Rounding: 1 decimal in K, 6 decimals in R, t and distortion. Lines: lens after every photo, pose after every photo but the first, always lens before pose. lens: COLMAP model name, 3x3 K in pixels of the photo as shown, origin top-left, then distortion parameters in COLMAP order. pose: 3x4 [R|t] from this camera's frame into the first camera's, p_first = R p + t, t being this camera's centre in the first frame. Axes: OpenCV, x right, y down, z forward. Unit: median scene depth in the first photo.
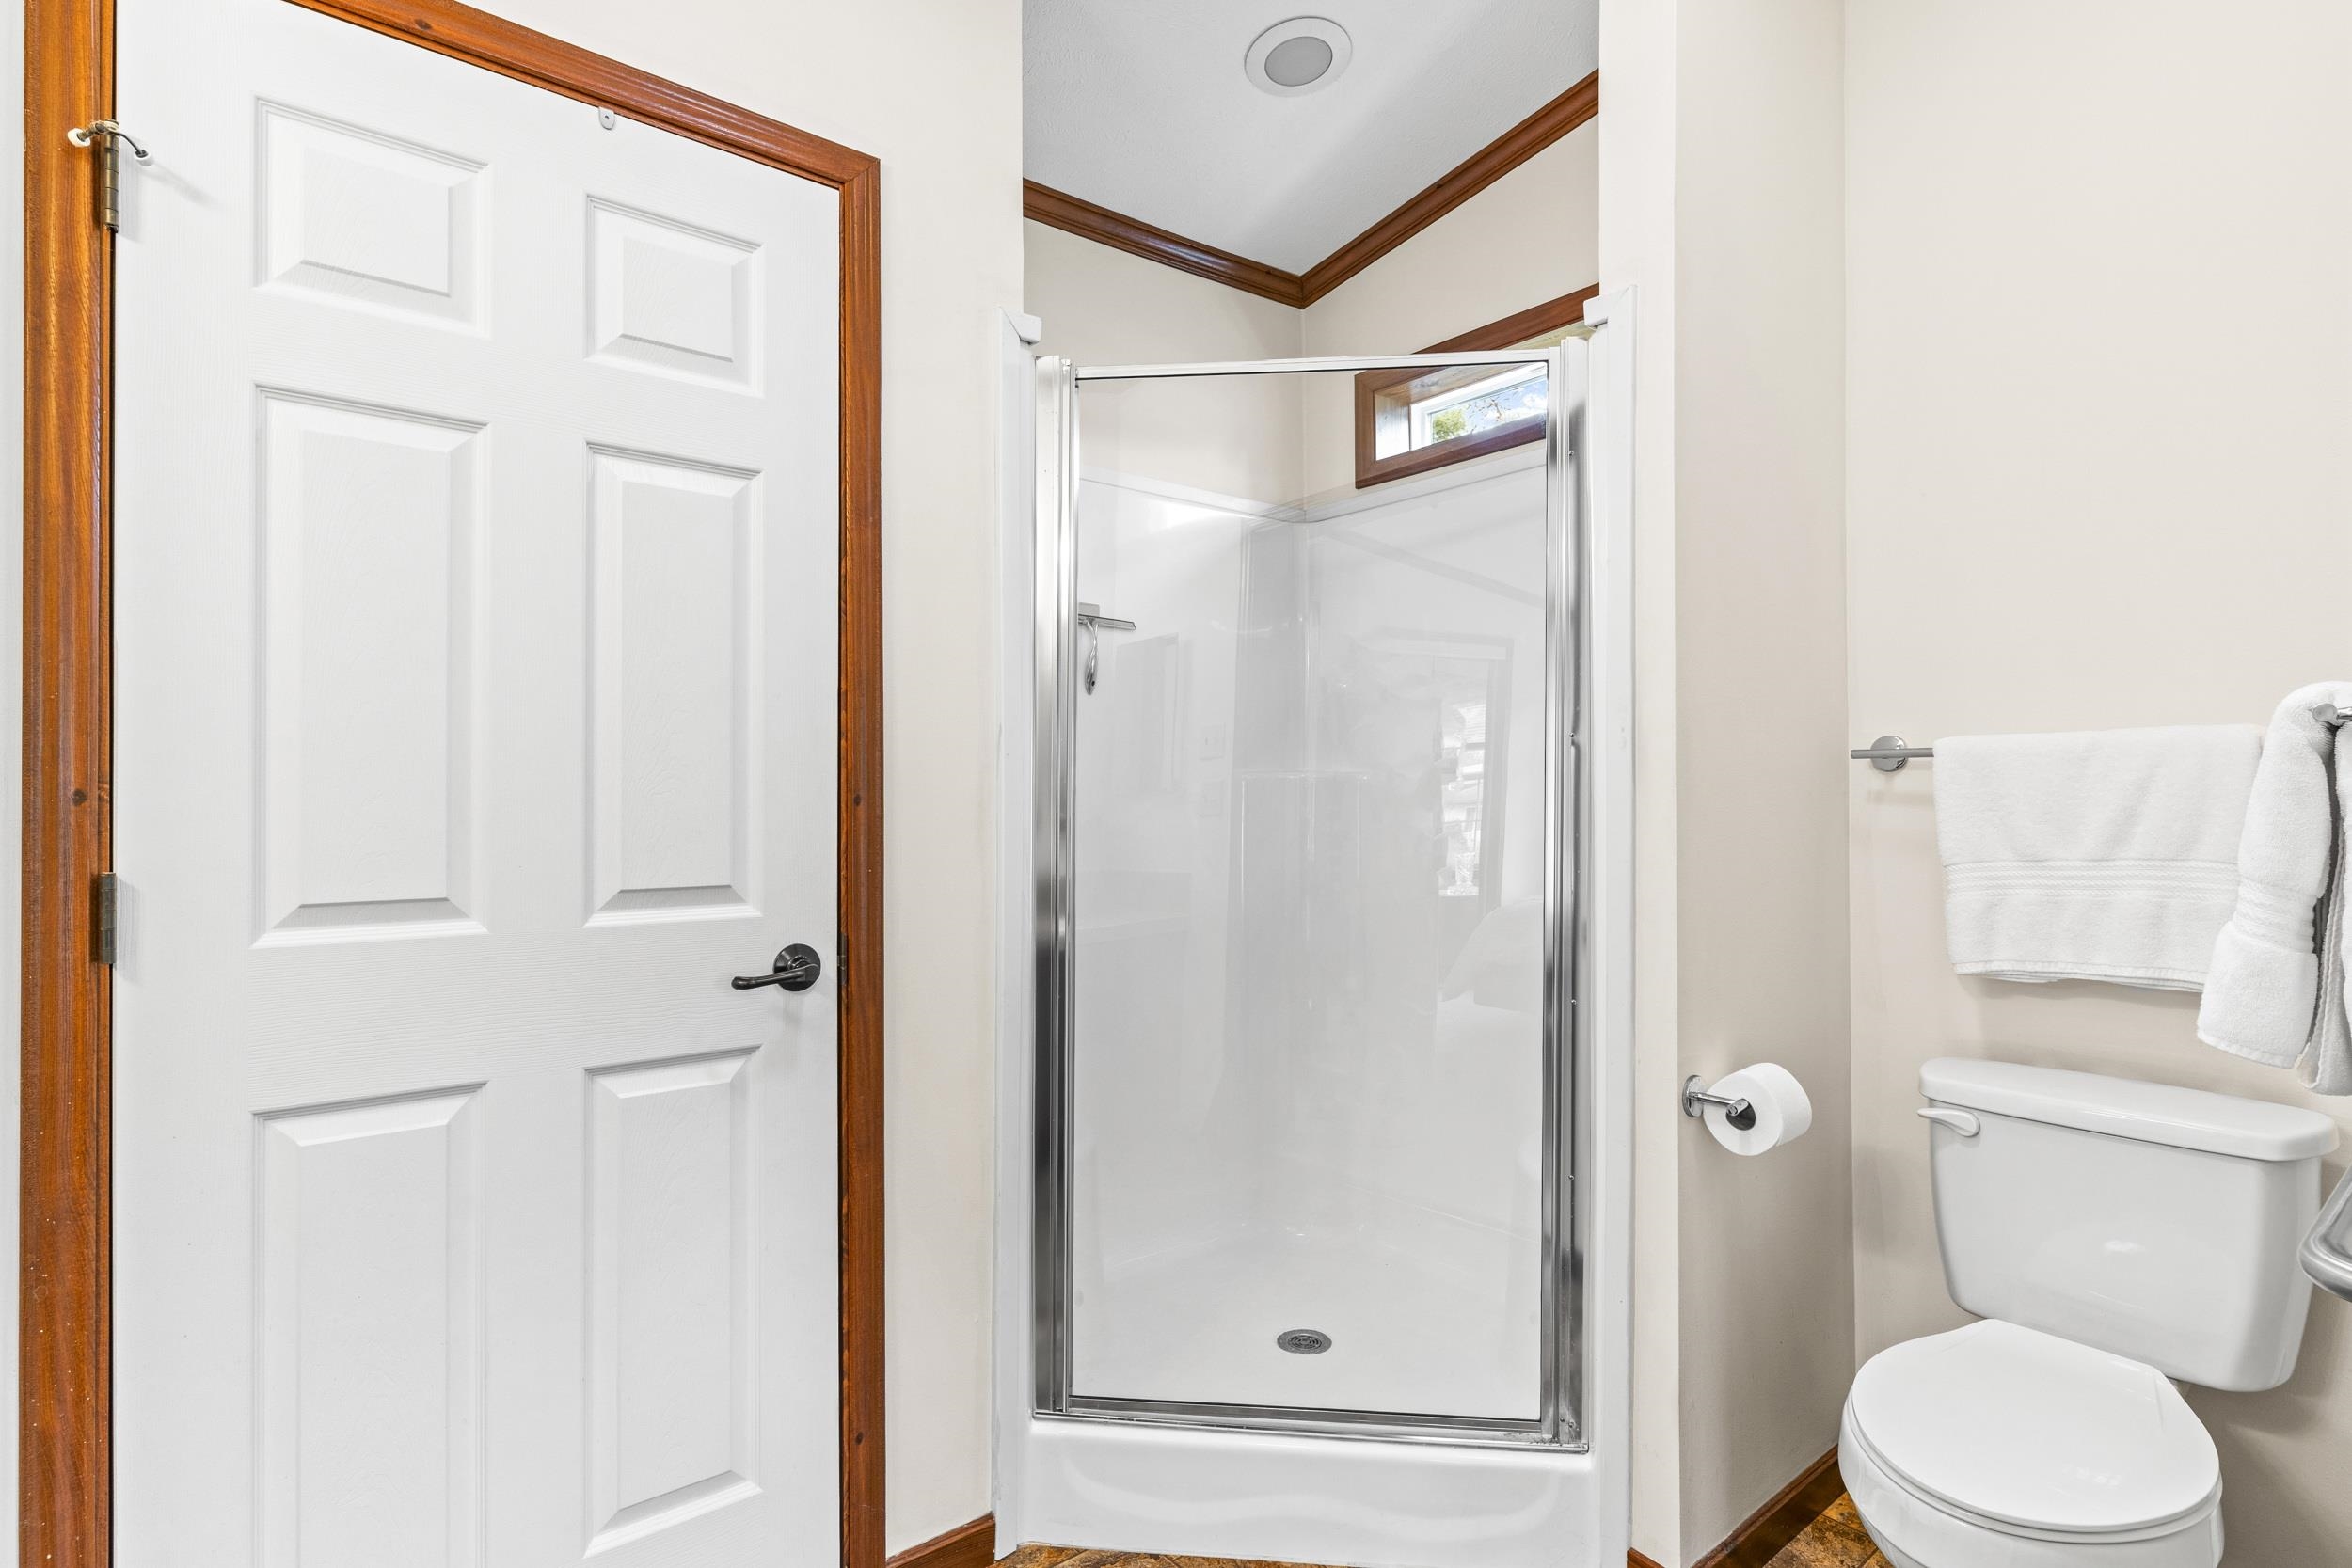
lens RADIAL K [[1149.2, 0, 1174.4], [0, 1149.2, 786.2], [0, 0, 1]] dist [0.001617, 0.000118]
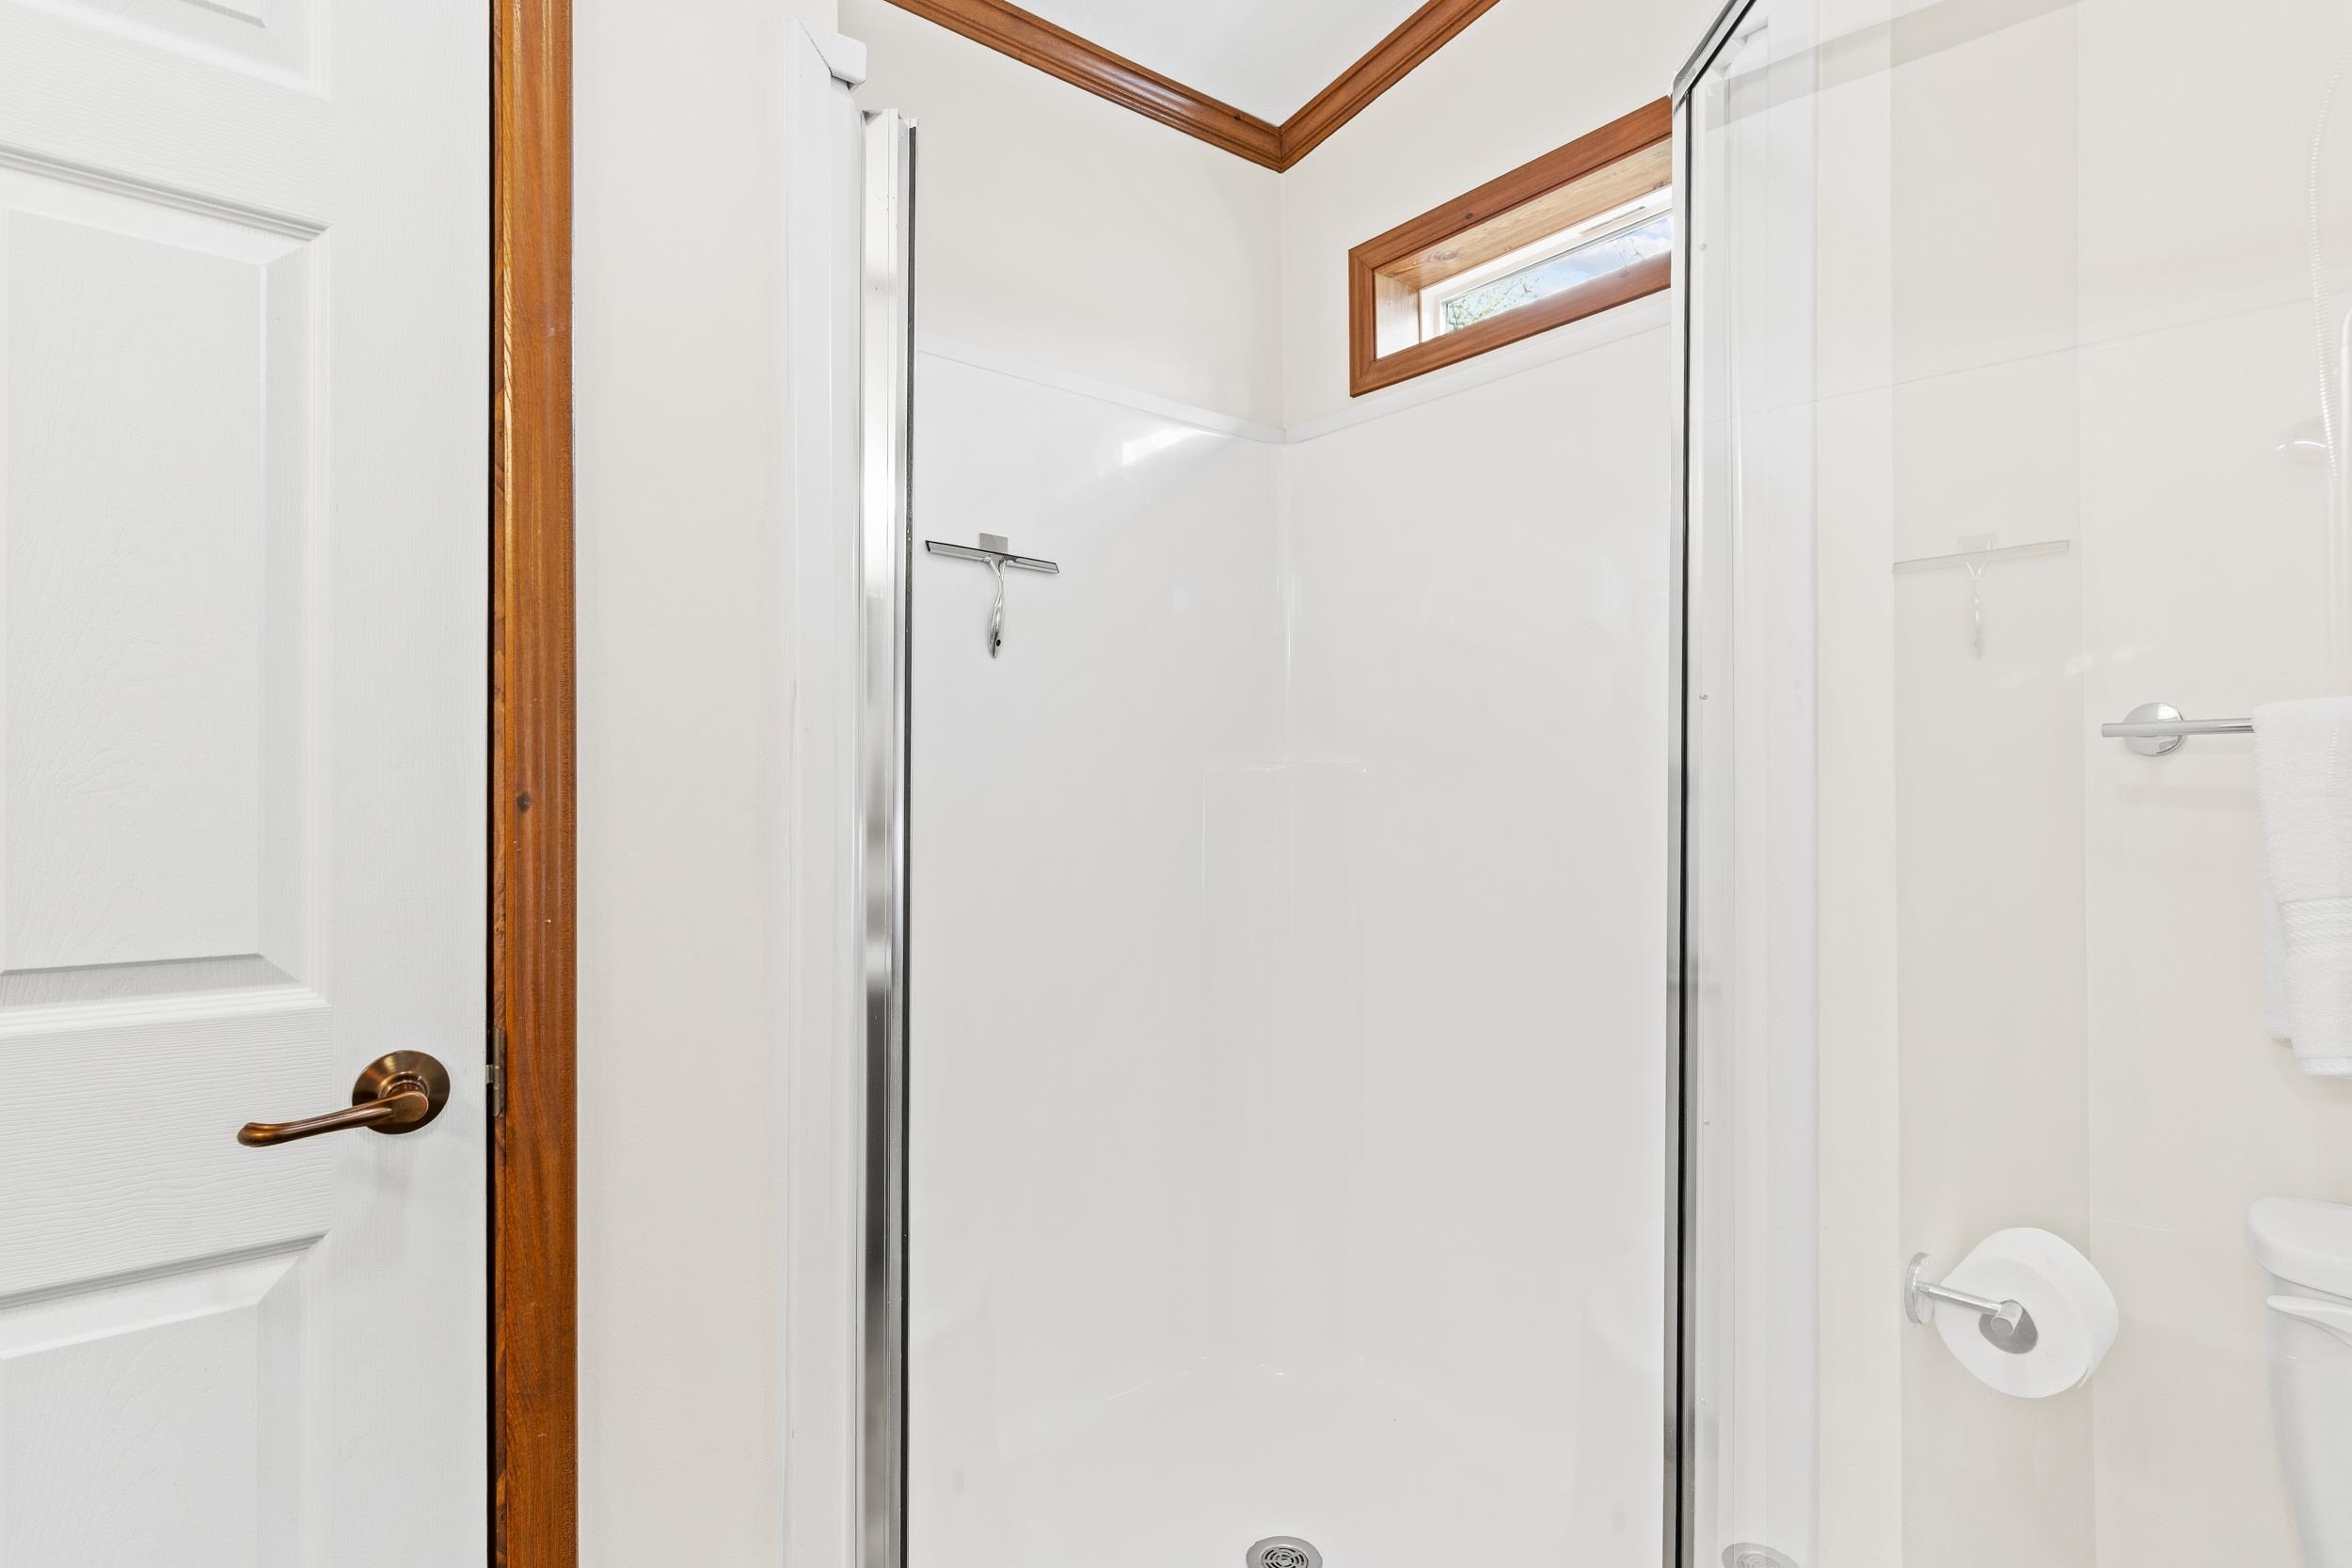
lens RADIAL K [[1149.2, 0, 1179.3], [0, 1149.2, 793.5], [0, 0, 1]] dist [0.001617, 0.000118]
pose [[0.999846, -0.001534, 0.017483, 0.051479], [0.001406, 0.999972, 0.007332, 0.003710], [-0.017494, -0.007306, 0.999820, 0.403981]]
